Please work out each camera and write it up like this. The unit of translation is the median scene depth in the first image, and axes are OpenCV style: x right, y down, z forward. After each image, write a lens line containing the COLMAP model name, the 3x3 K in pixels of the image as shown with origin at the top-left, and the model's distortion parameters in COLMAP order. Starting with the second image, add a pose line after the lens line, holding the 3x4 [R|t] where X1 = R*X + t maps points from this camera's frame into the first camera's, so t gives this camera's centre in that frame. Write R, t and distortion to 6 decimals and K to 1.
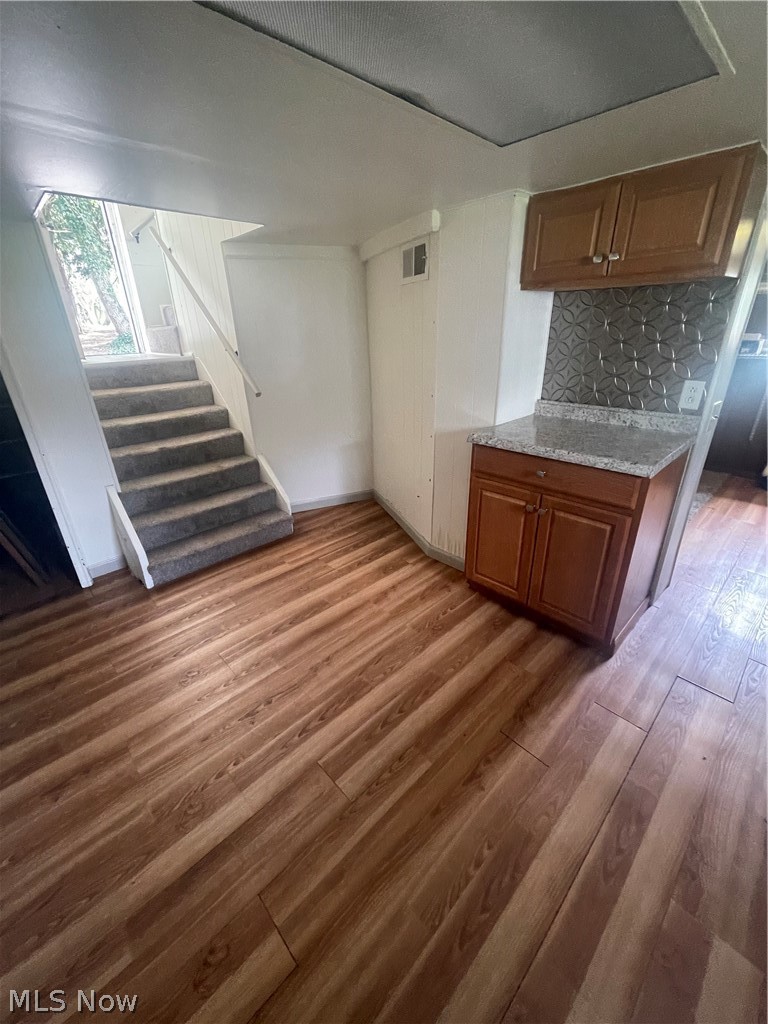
lens RADIAL K [[413.9, 0, 385.3], [0, 413.9, 510.8], [0, 0, 1]] dist [-0.003247, -0.000019]
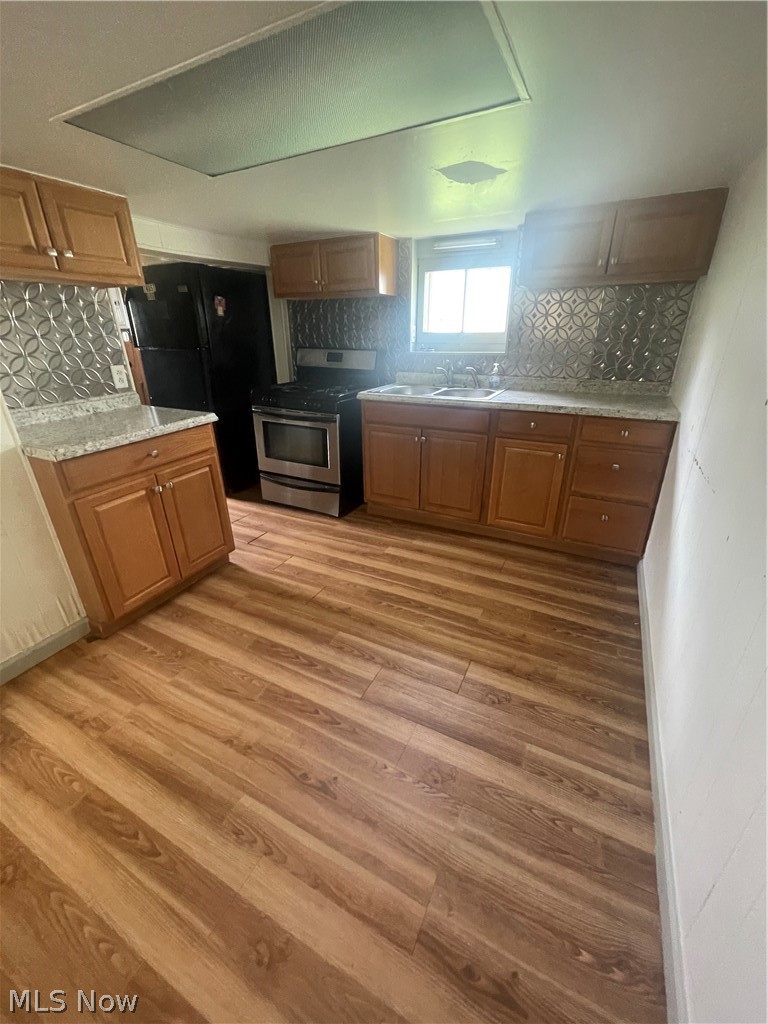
lens RADIAL K [[413.9, 0, 383.4], [0, 413.9, 509.6], [0, 0, 1]] dist [-0.003247, -0.000019]
pose [[-0.326794, -0.358765, 0.874353, -0.771833], [0.403001, 0.783924, 0.472284, -0.229803], [-0.854866, 0.506705, -0.111599, 0.643812]]
